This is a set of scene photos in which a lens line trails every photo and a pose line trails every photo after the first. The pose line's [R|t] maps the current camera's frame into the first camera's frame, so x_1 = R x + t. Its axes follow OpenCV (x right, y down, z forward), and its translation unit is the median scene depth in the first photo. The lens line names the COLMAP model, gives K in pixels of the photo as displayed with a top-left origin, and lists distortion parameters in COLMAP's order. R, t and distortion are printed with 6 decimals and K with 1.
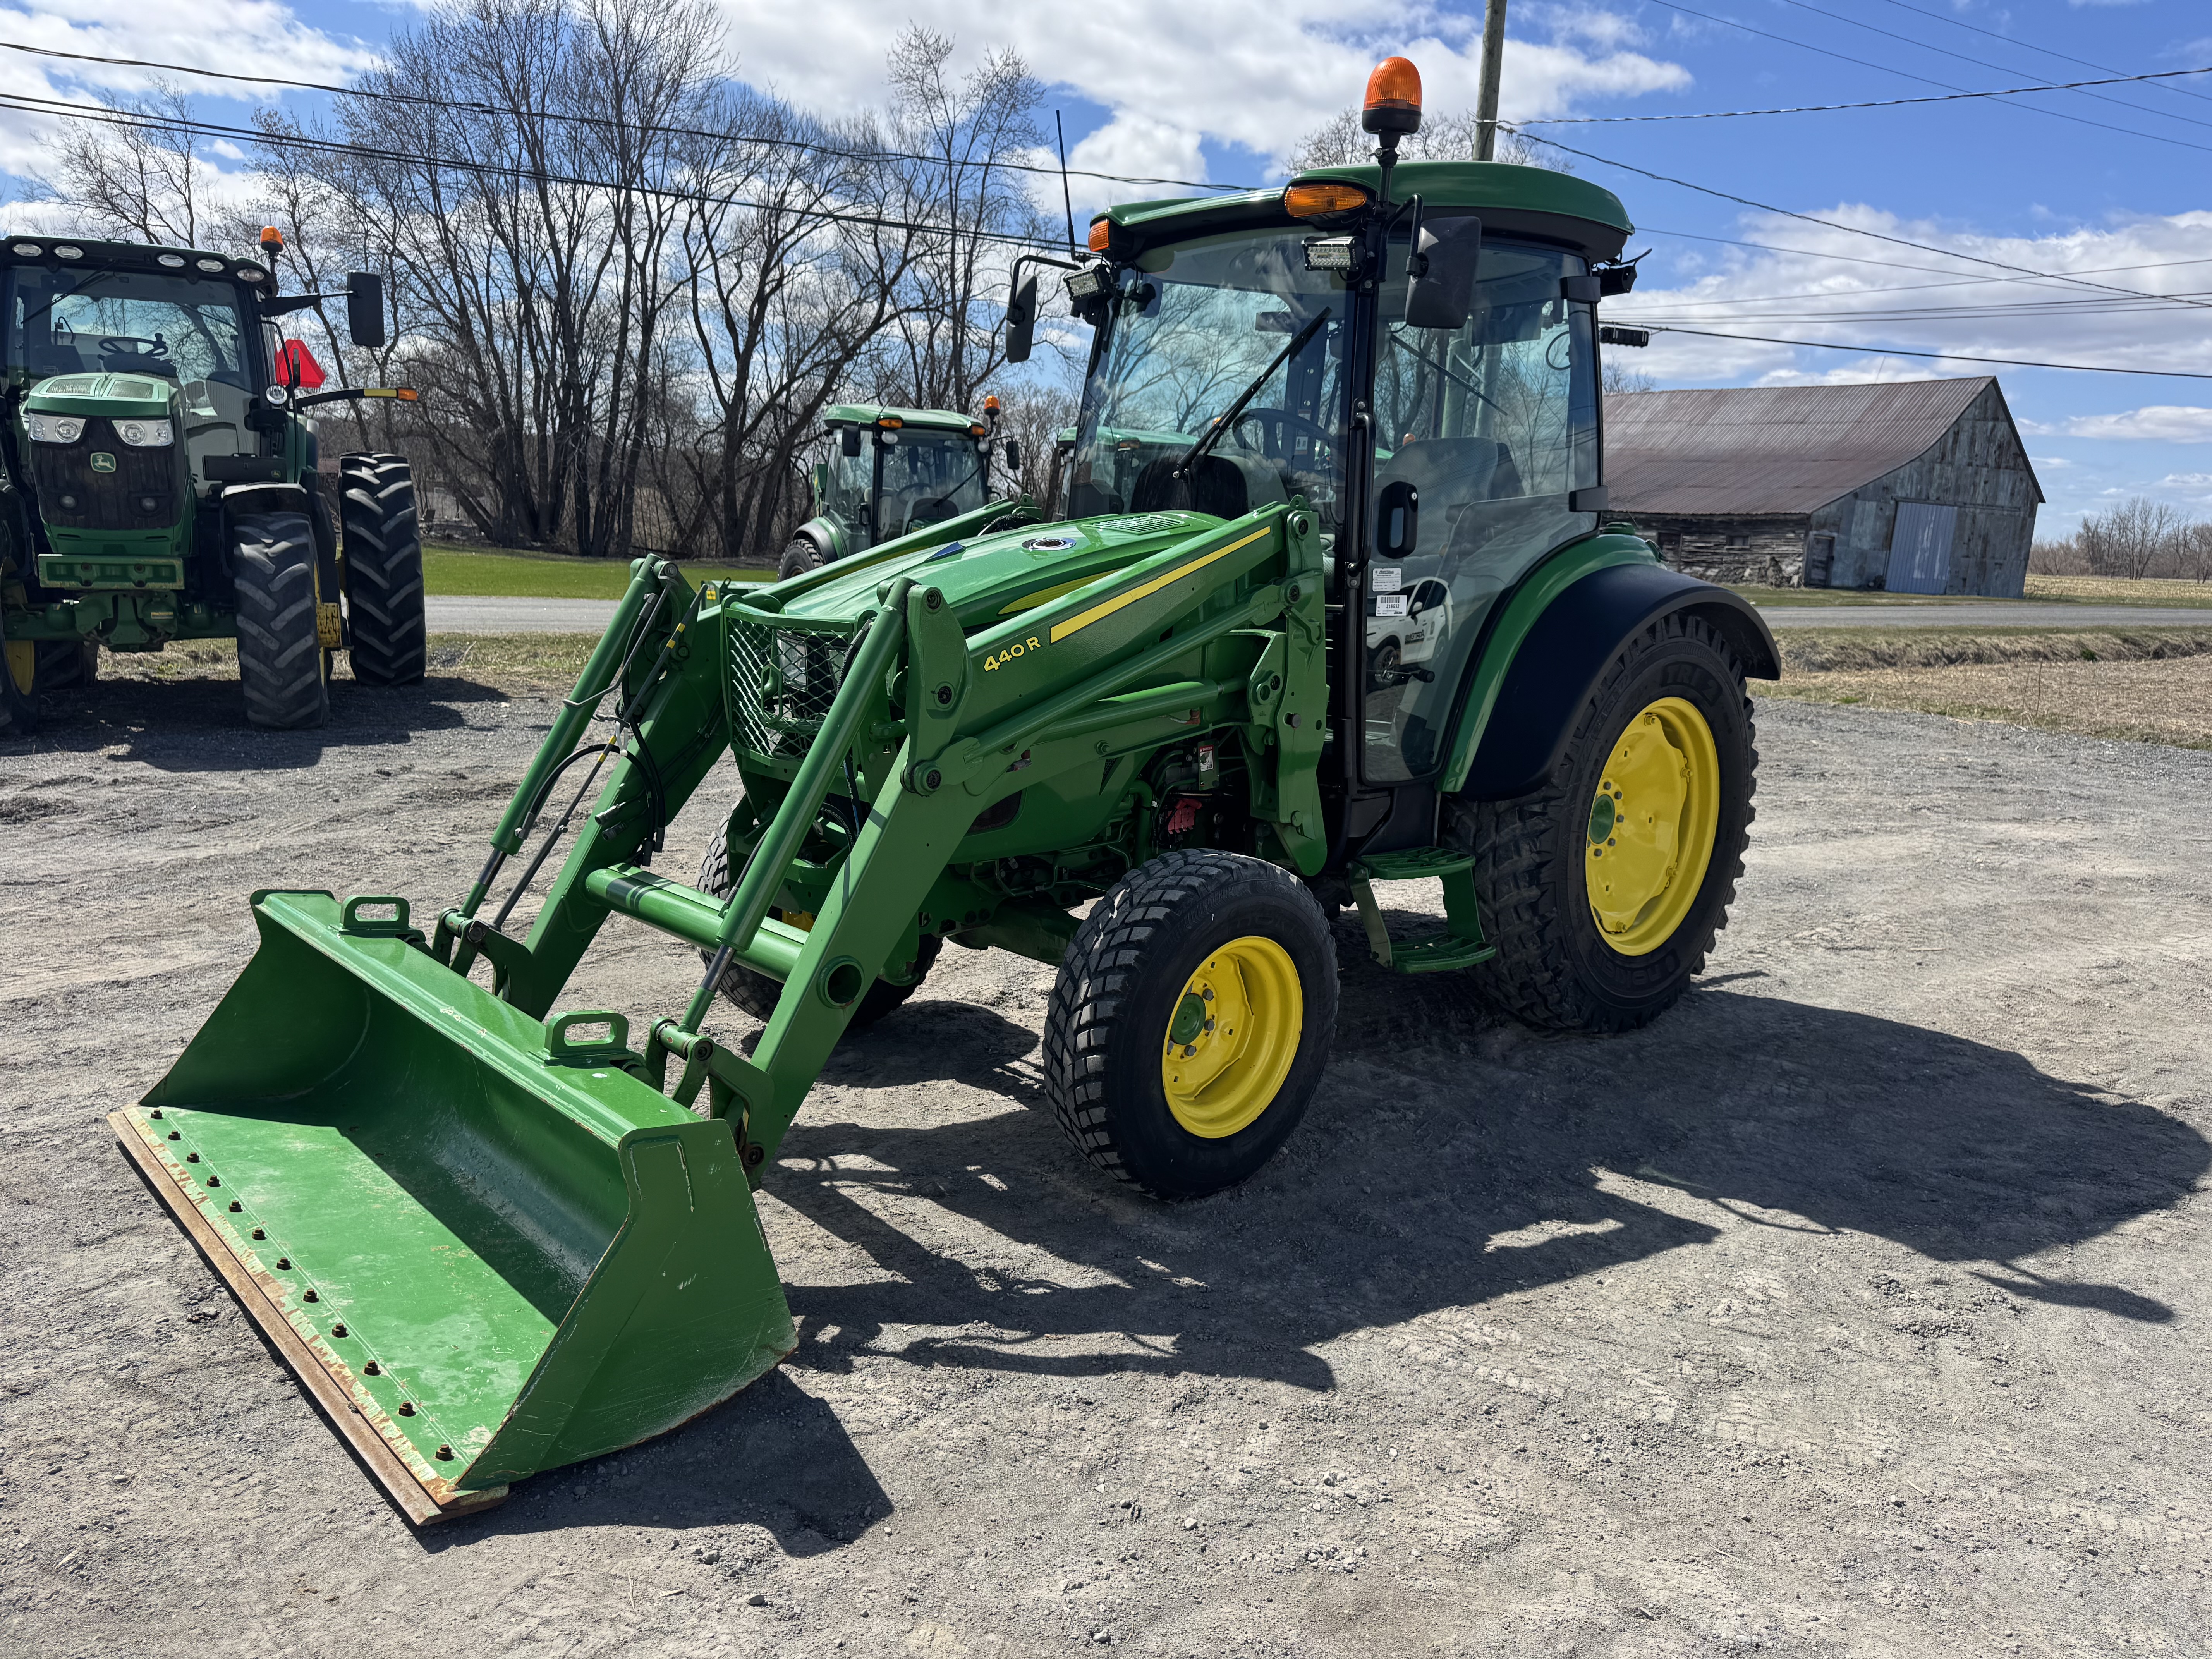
lens RADIAL K [[1515.5, 0, 1102.8], [0, 1515.5, 845.8], [0, 0, 1]] dist [0.043307, -0.042351]
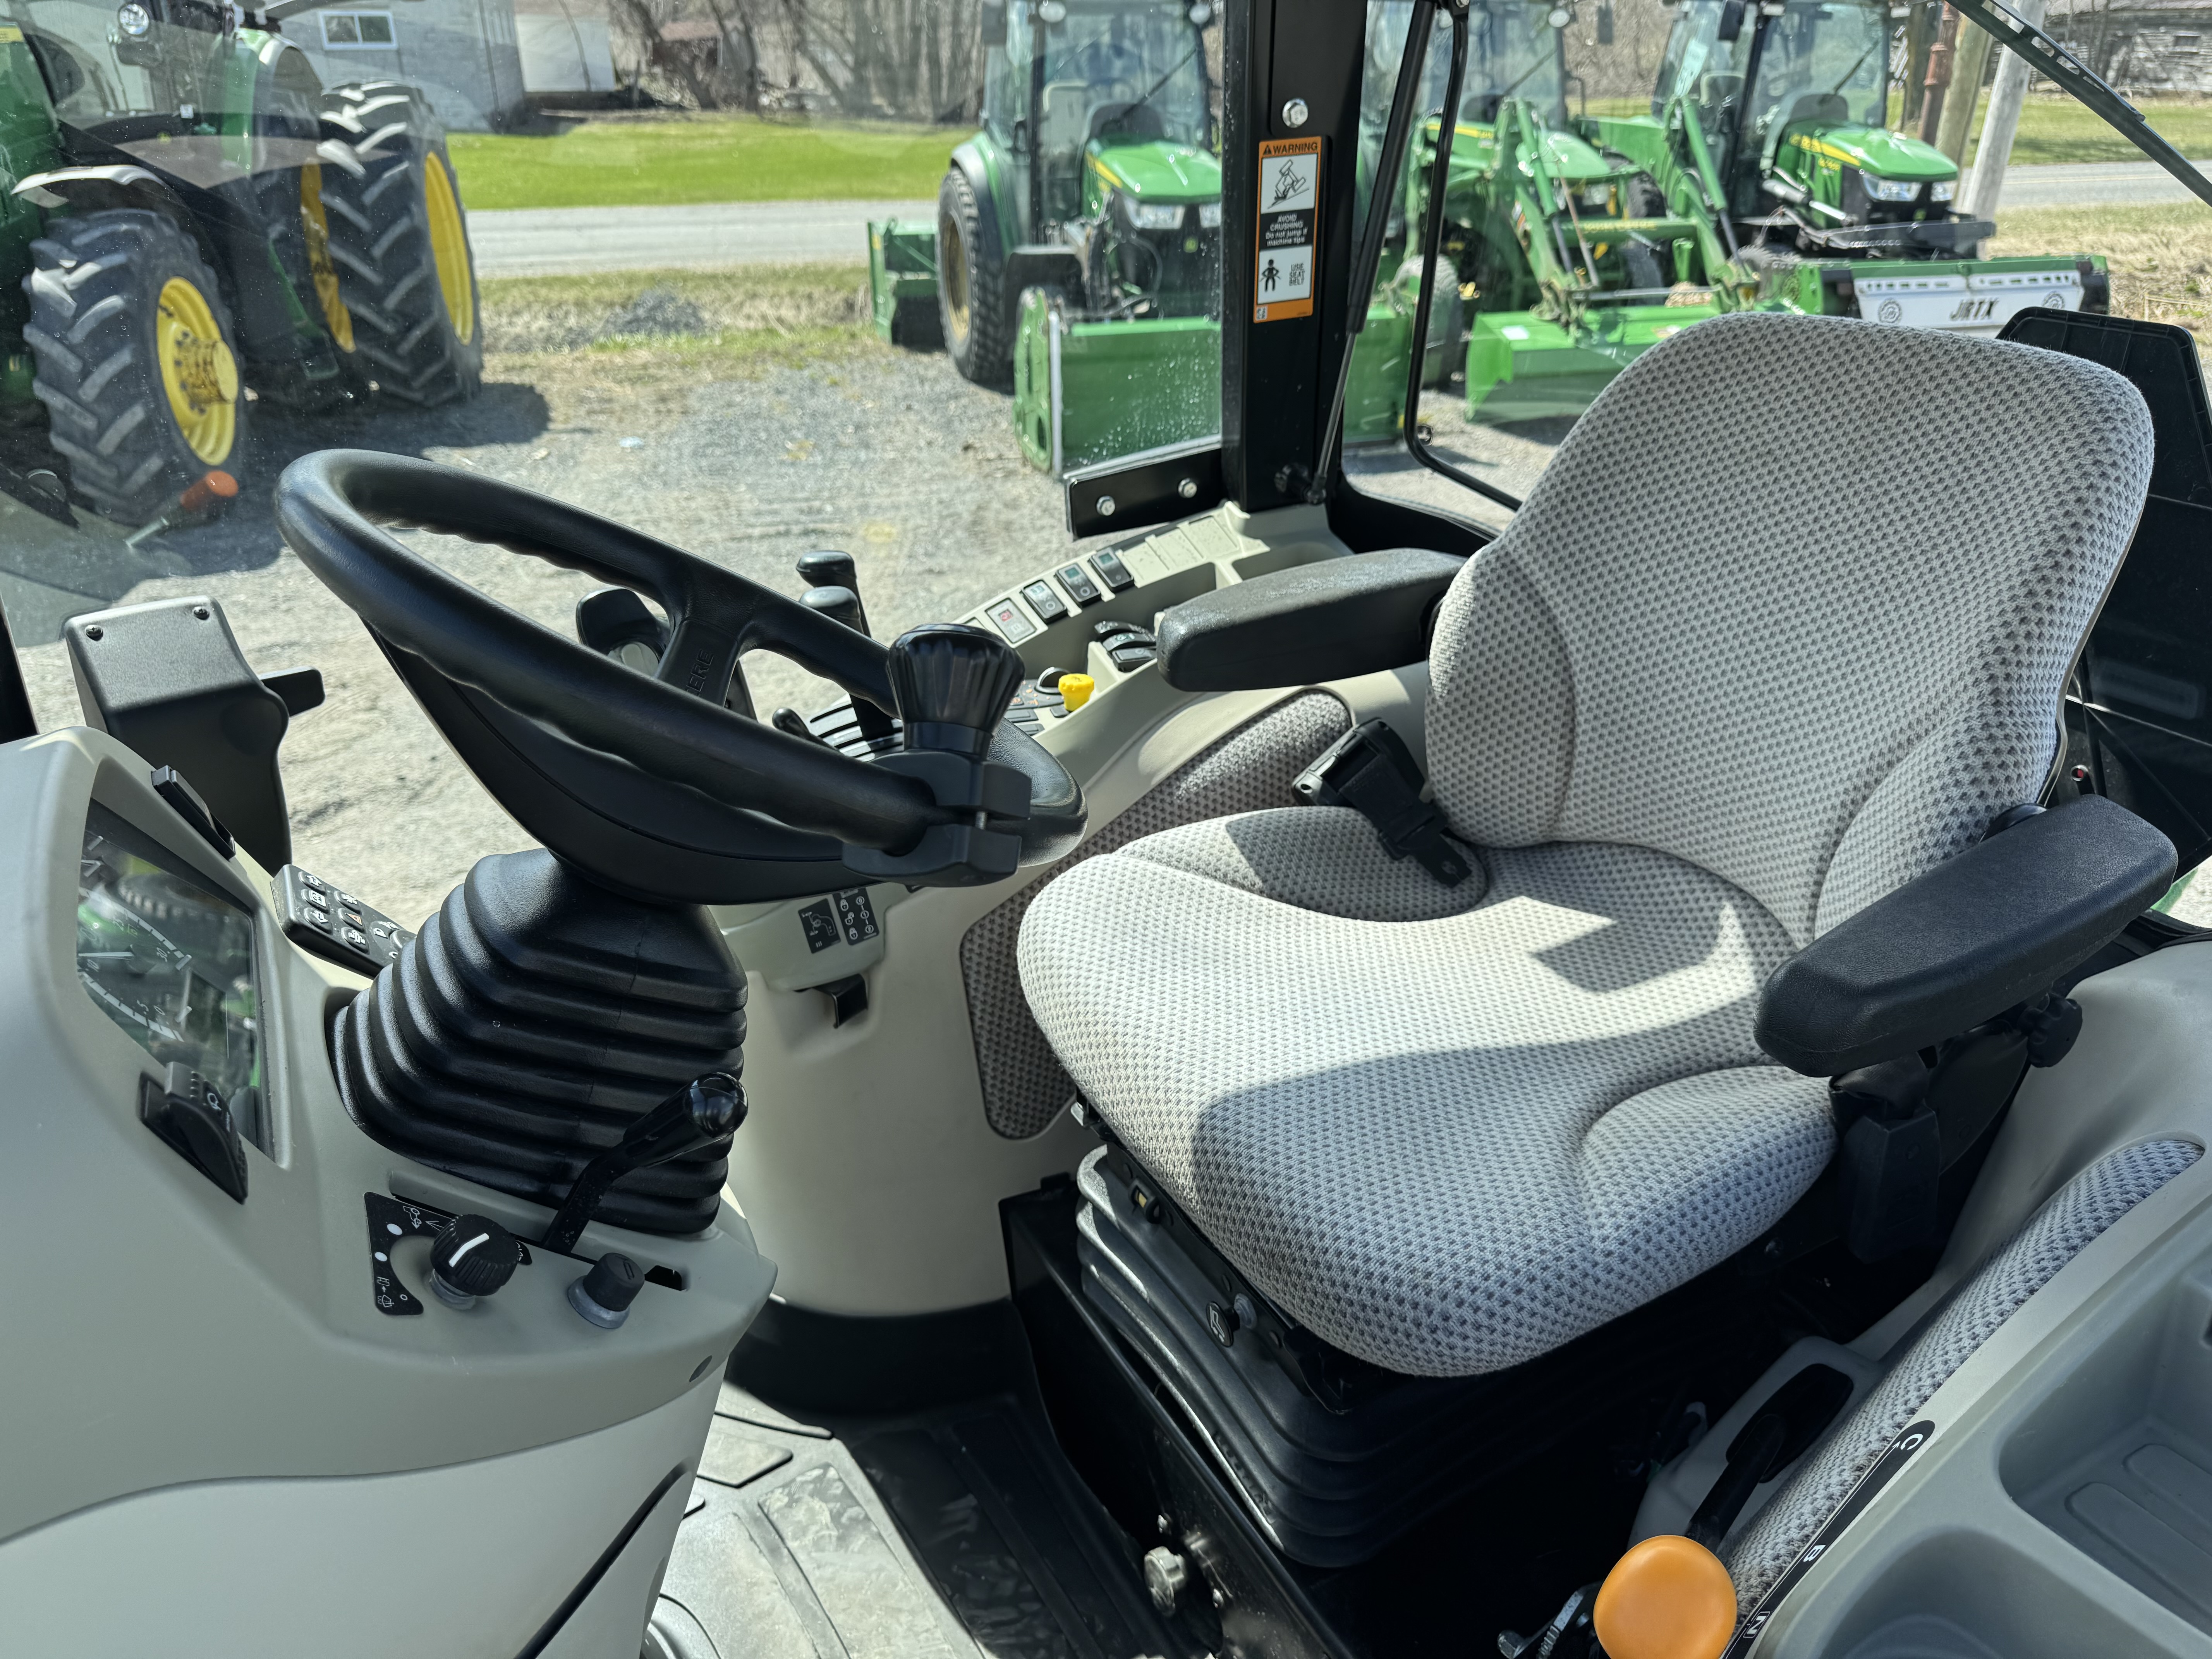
lens RADIAL K [[1515.5, 0, 1102.8], [0, 1515.5, 845.8], [0, 0, 1]] dist [0.043307, -0.042351]
pose [[0.969843, 0.066401, -0.234510, 0.097362], [-0.002042, 0.964353, 0.264611, -0.130034], [0.243721, -0.256153, 0.935407, 0.393848]]
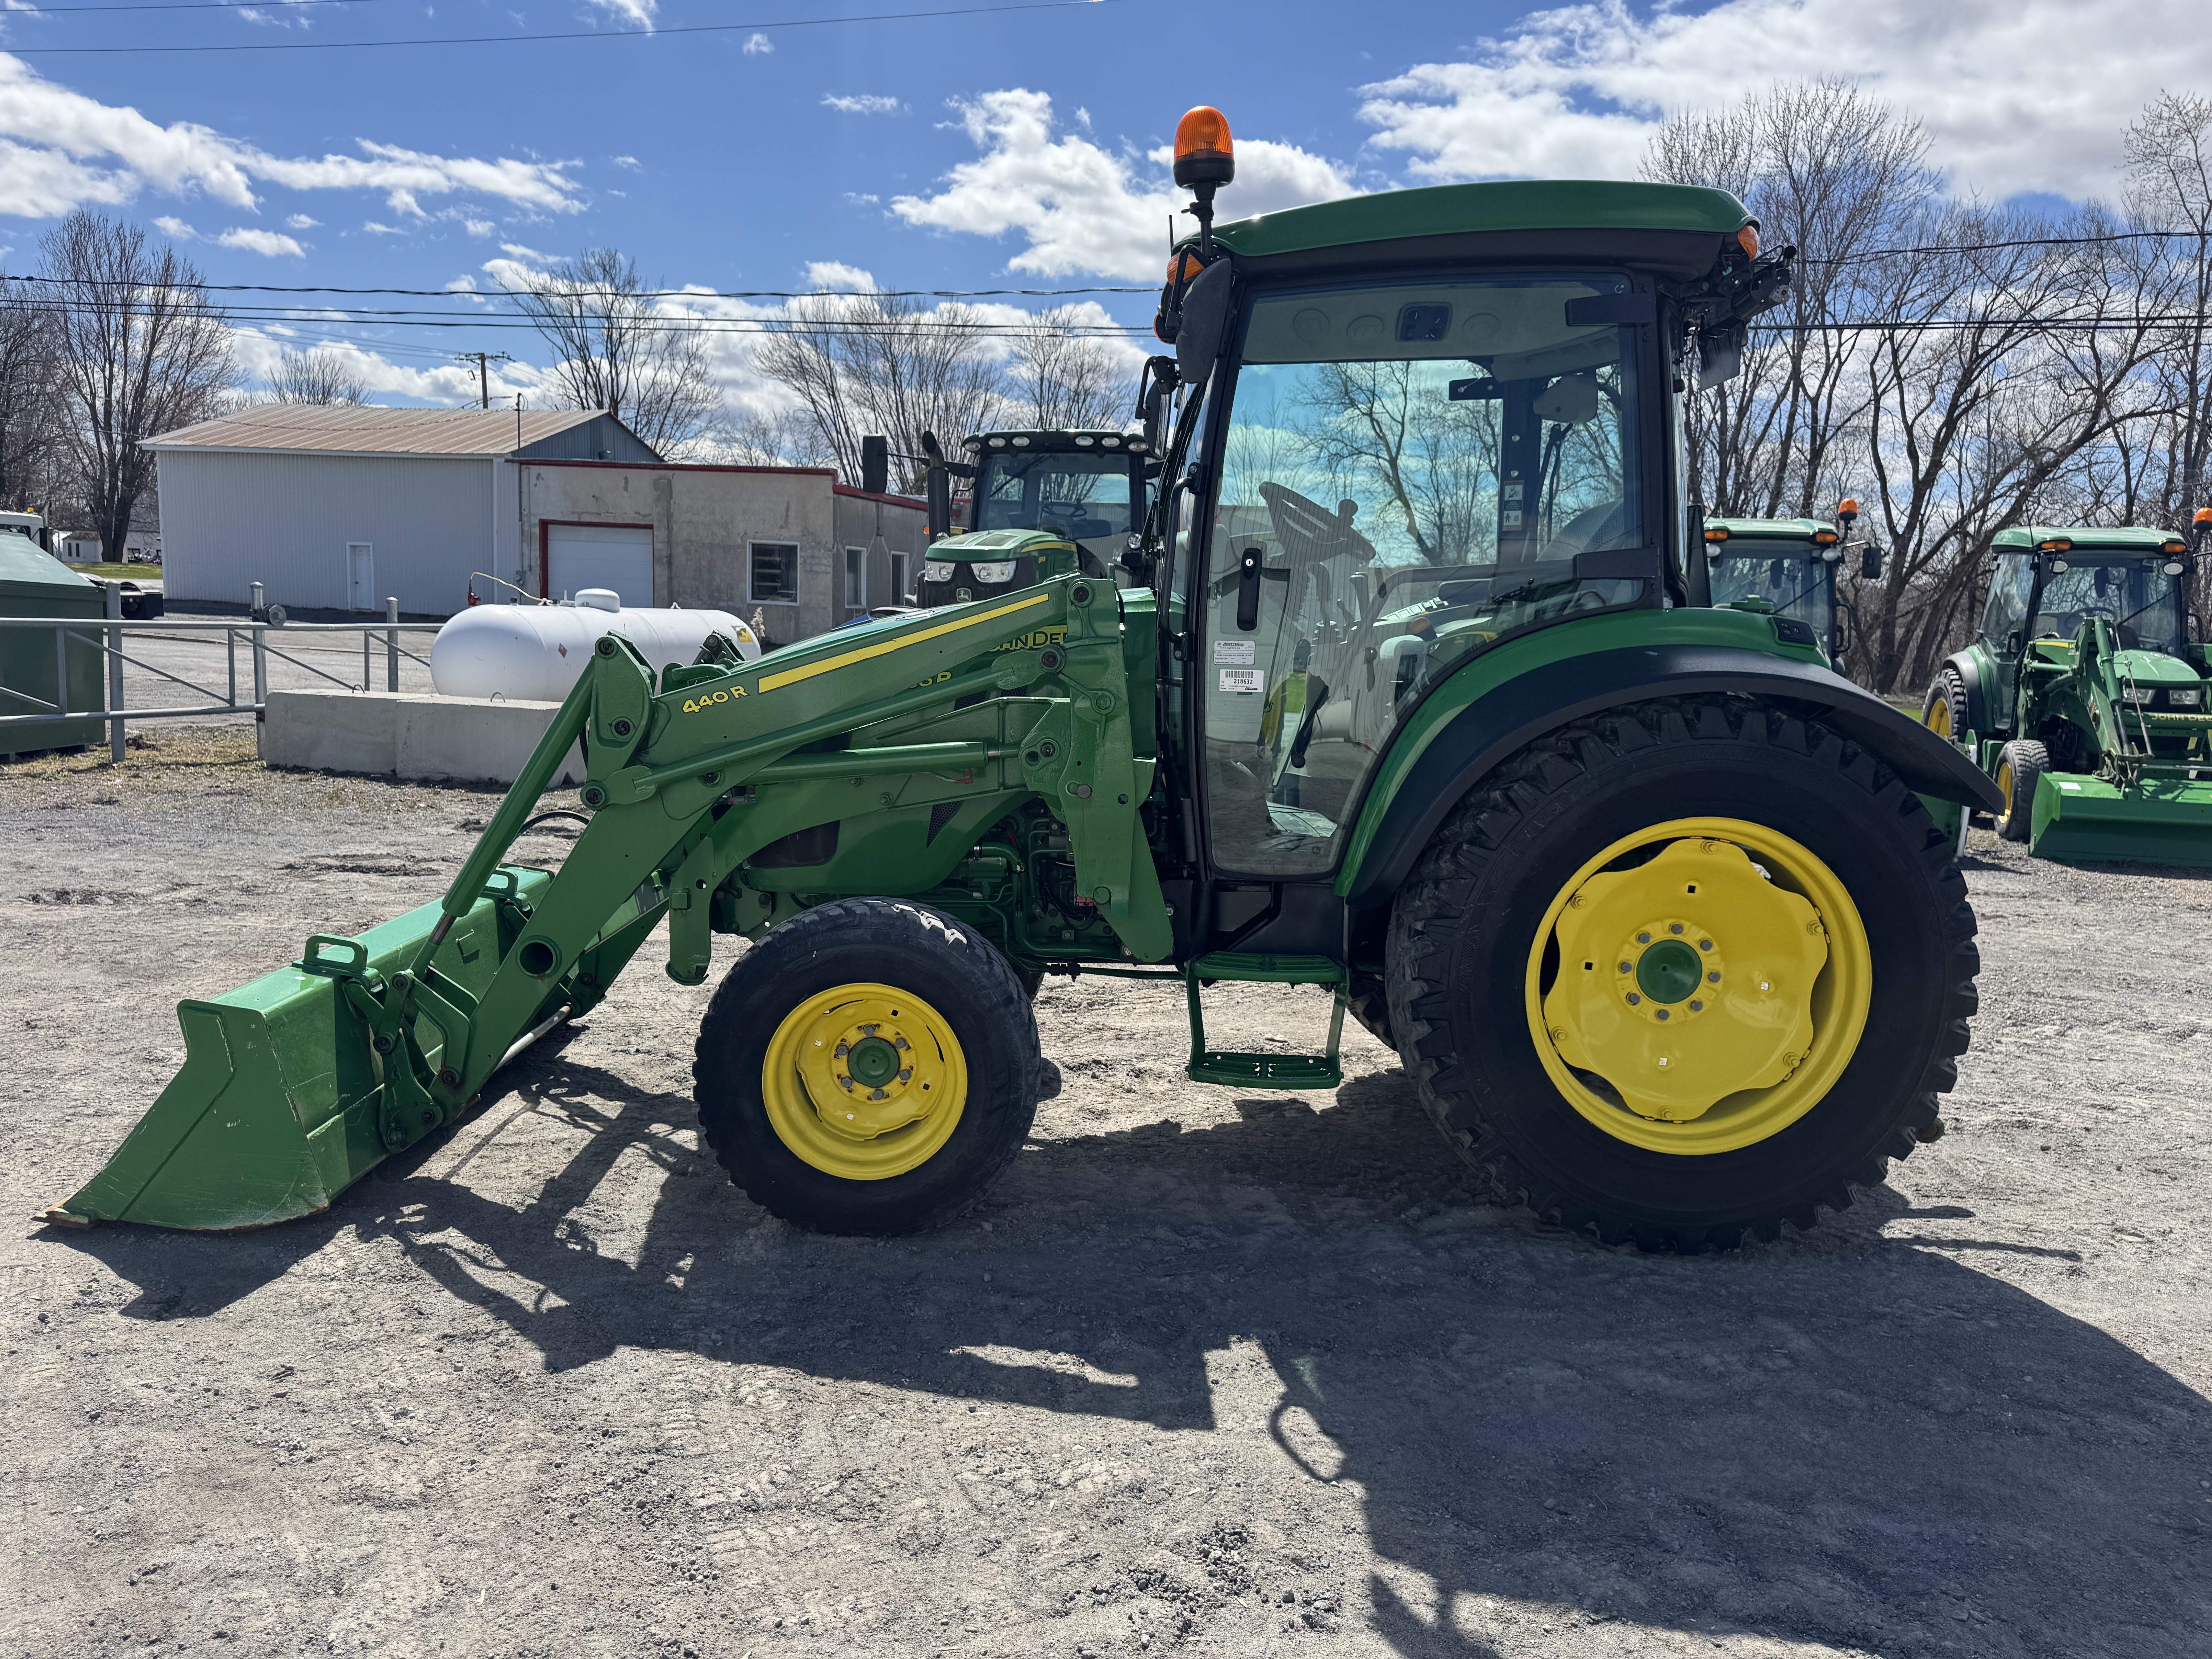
lens RADIAL K [[1515.5, 0, 1102.8], [0, 1515.5, 845.8], [0, 0, 1]] dist [0.043307, -0.042351]
pose [[0.749737, 0.084185, -0.656360, 0.304034], [-0.142006, 0.989235, -0.035329, -0.006161], [0.646320, 0.119694, 0.753620, 0.110071]]
